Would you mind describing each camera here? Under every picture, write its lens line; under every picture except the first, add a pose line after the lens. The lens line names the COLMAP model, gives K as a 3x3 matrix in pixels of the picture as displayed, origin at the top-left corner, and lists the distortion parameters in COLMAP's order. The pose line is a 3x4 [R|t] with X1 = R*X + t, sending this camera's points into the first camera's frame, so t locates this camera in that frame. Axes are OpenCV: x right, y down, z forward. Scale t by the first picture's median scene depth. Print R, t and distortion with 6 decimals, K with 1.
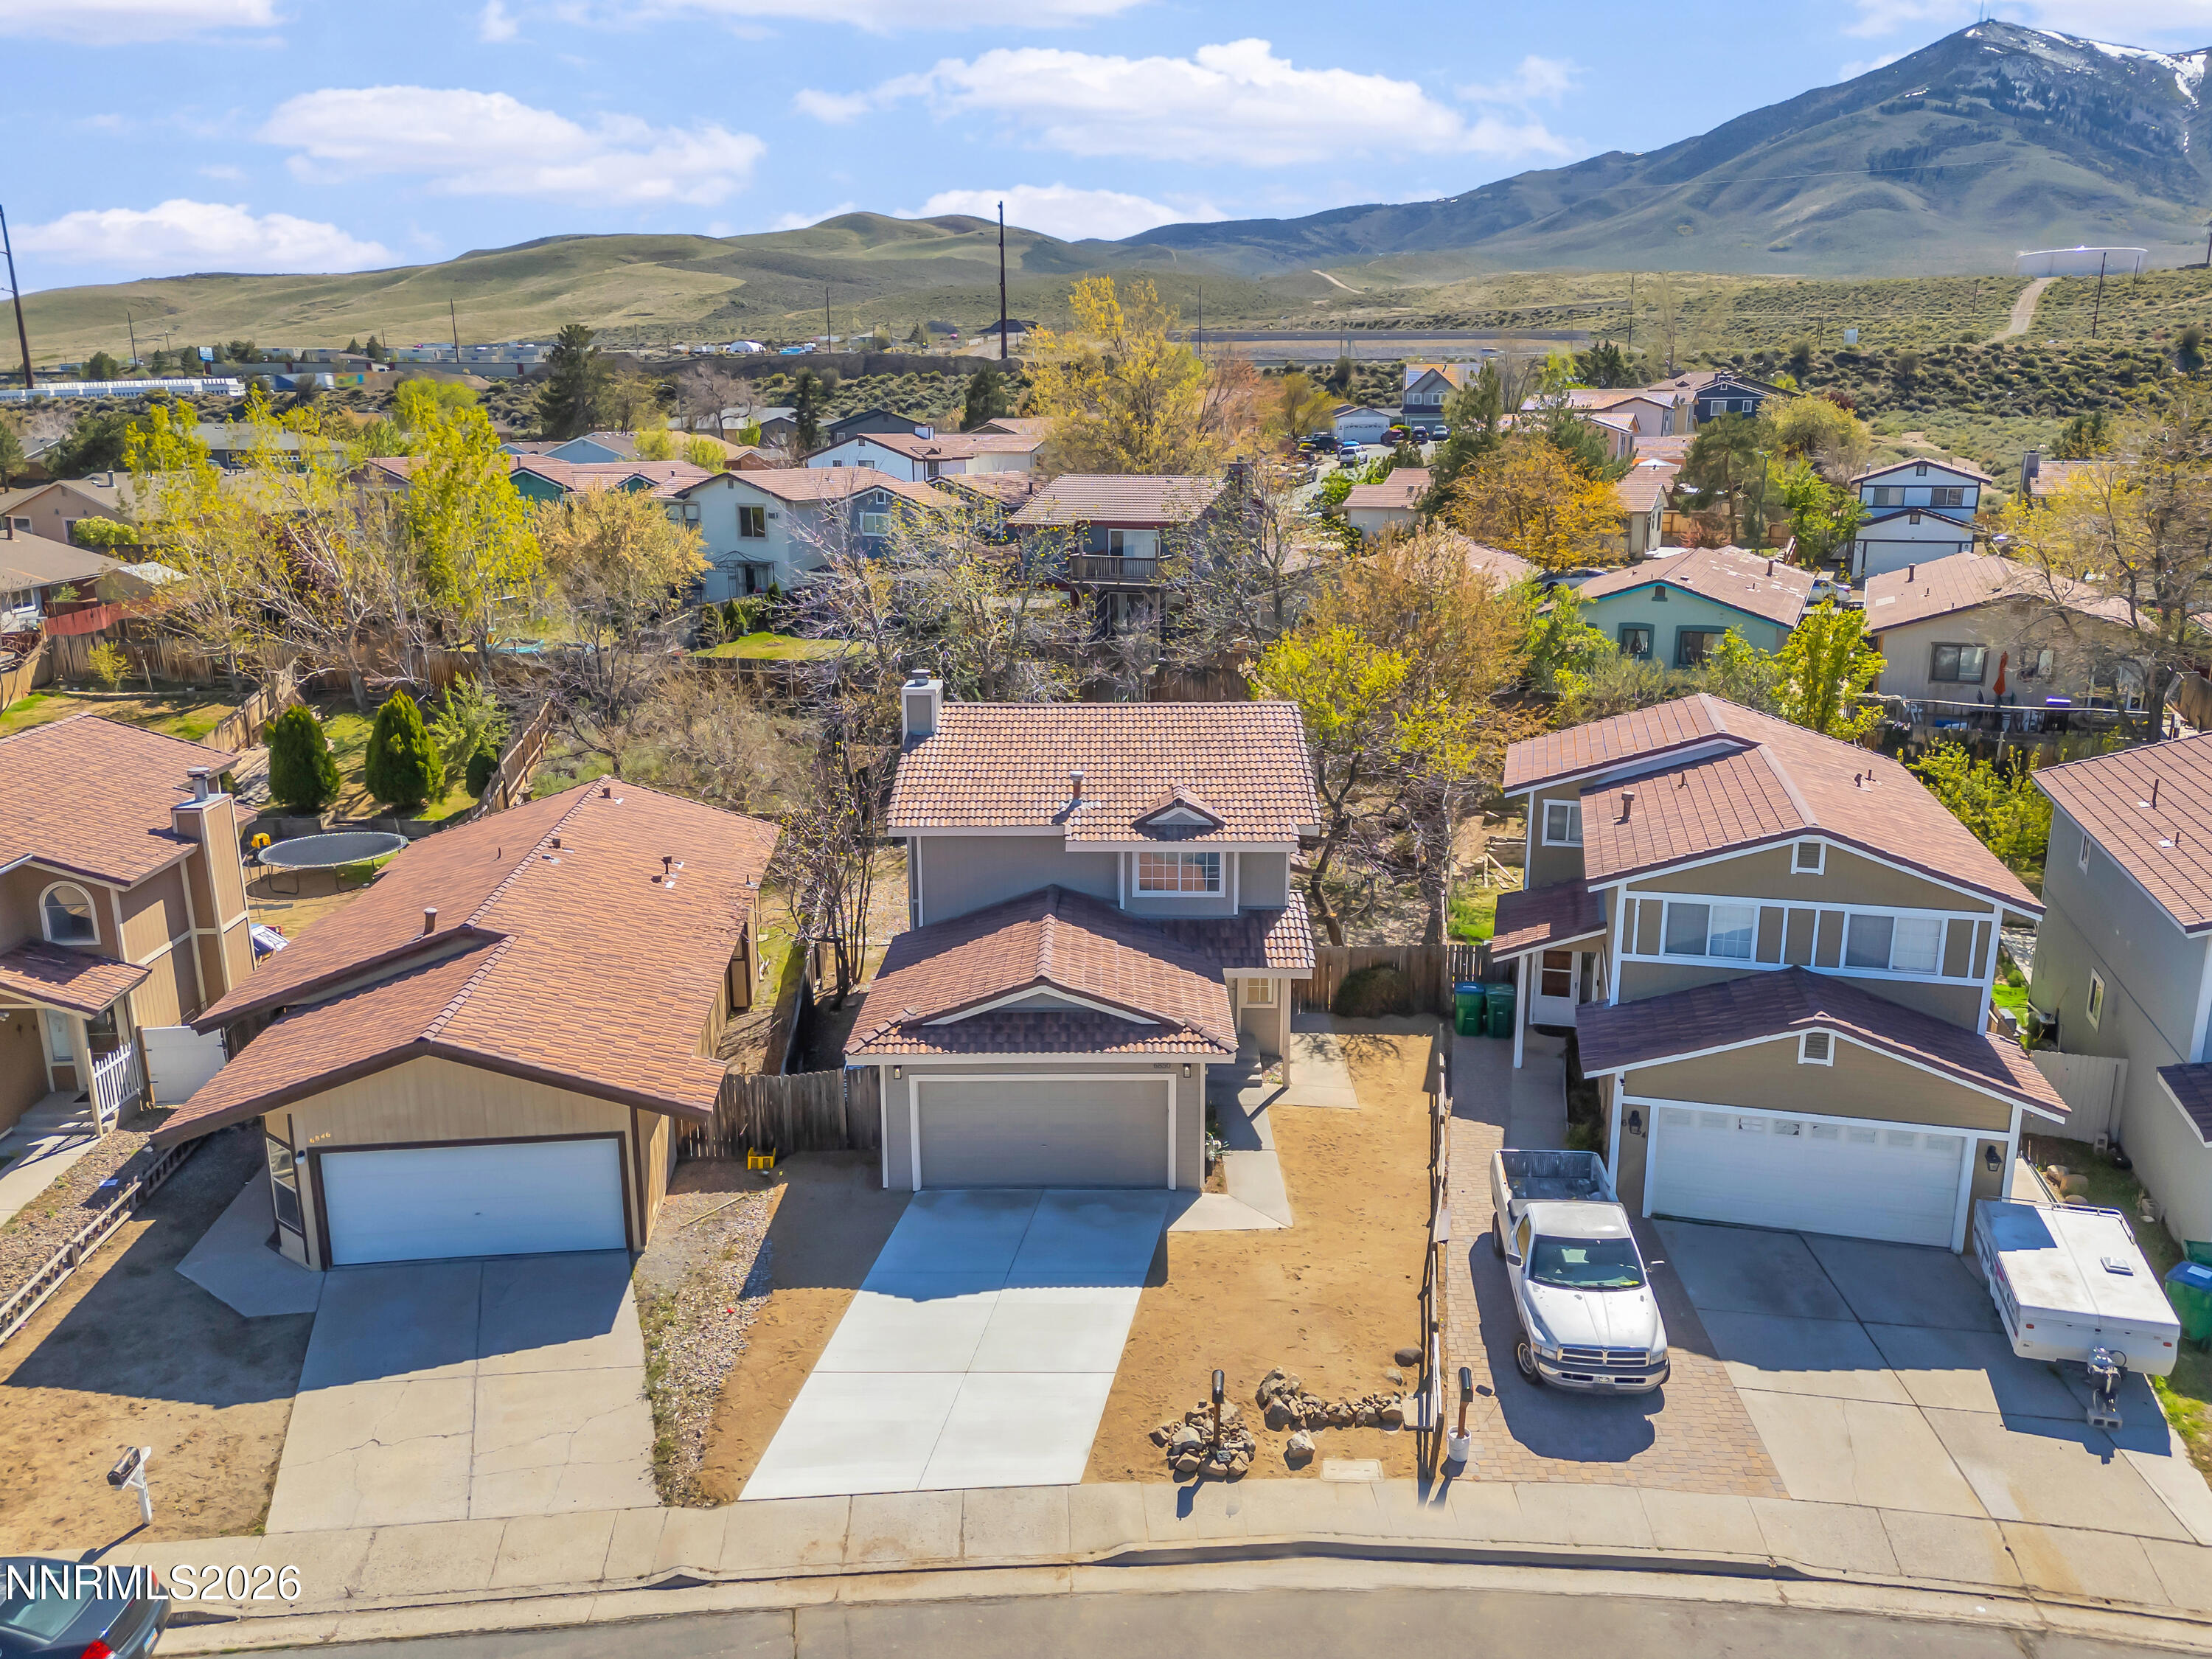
lens RADIAL K [[1631.7, 0, 1113.3], [0, 1631.7, 814.7], [0, 0, 1]] dist [0.065617, -0.048502]
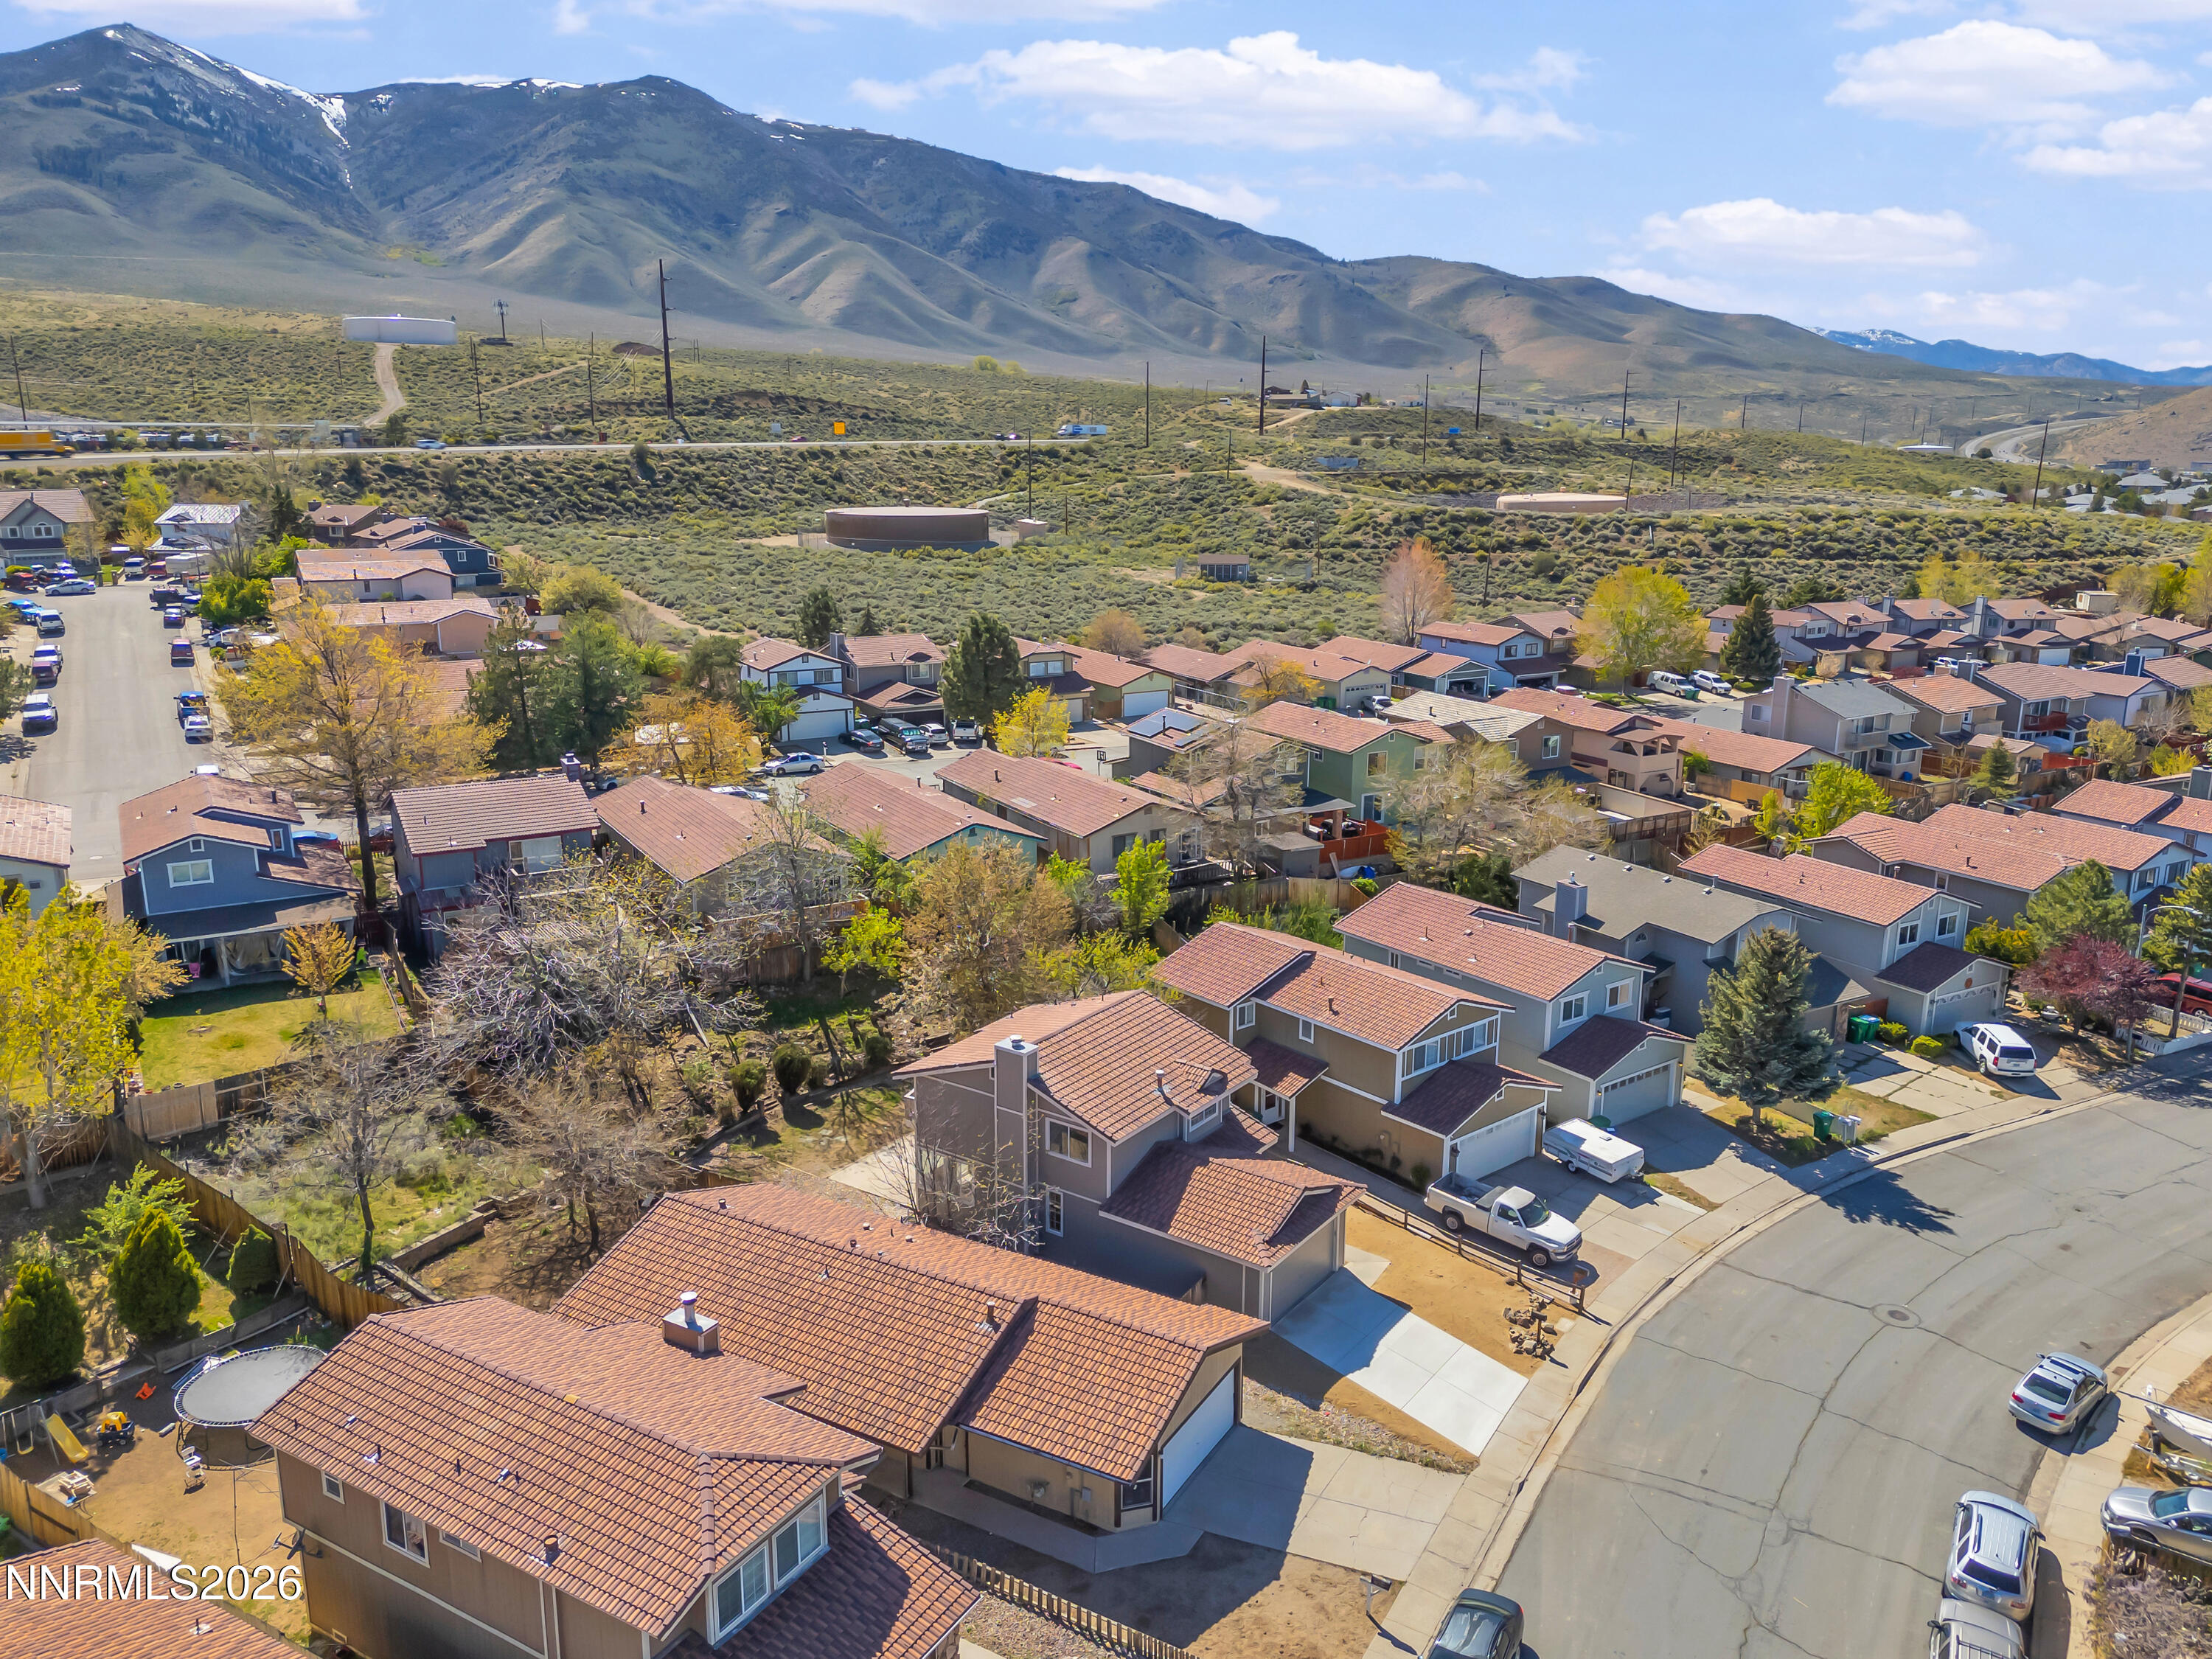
lens RADIAL K [[1631.7, 0, 1113.3], [0, 1631.7, 814.7], [0, 0, 1]] dist [0.065617, -0.048502]
pose [[0.576848, -0.182652, 0.796169, -1.845039], [0.187786, 0.978227, 0.088362, -0.611486], [-0.794973, 0.098538, 0.598588, 0.010190]]
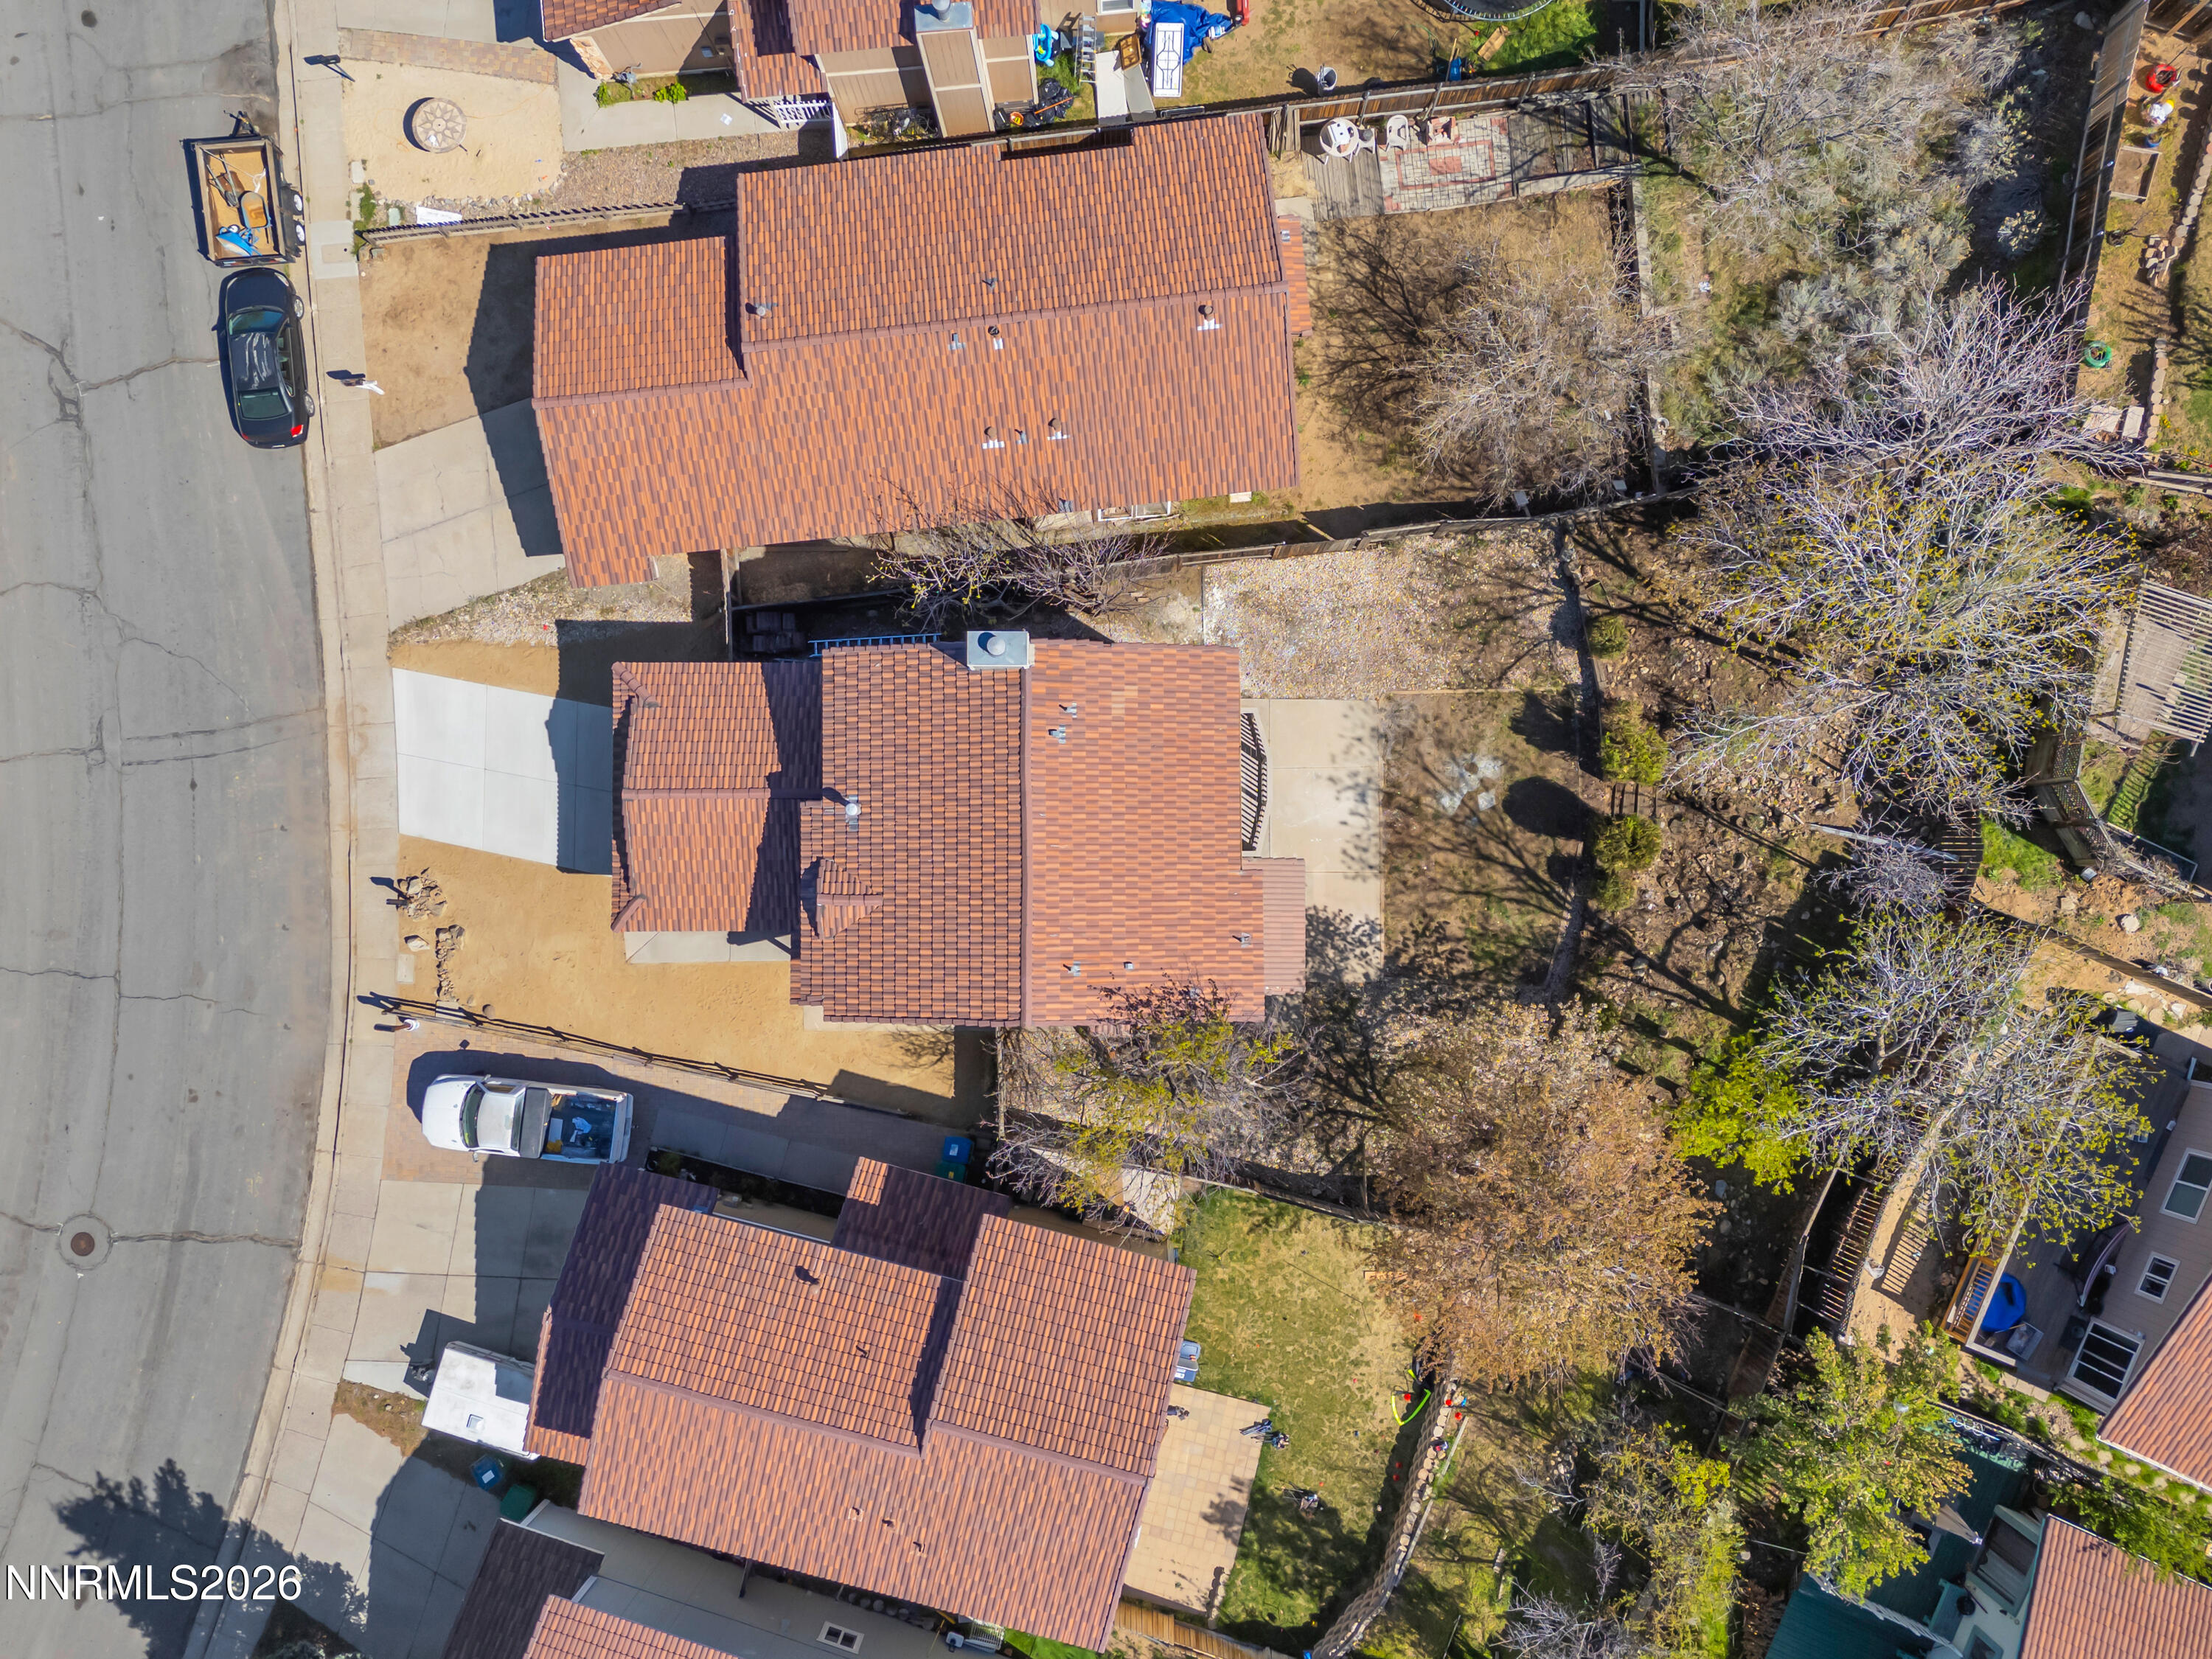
lens RADIAL K [[1609.6, 0, 1116.0], [0, 1609.6, 836.6], [0, 0, 1]] dist [0.075178, -0.065871]
pose [[0.004956, 0.999434, -0.033277, 0.050217], [-0.220889, 0.033549, 0.974722, -1.581694], [0.975286, 0.002520, 0.220930, 1.286048]]
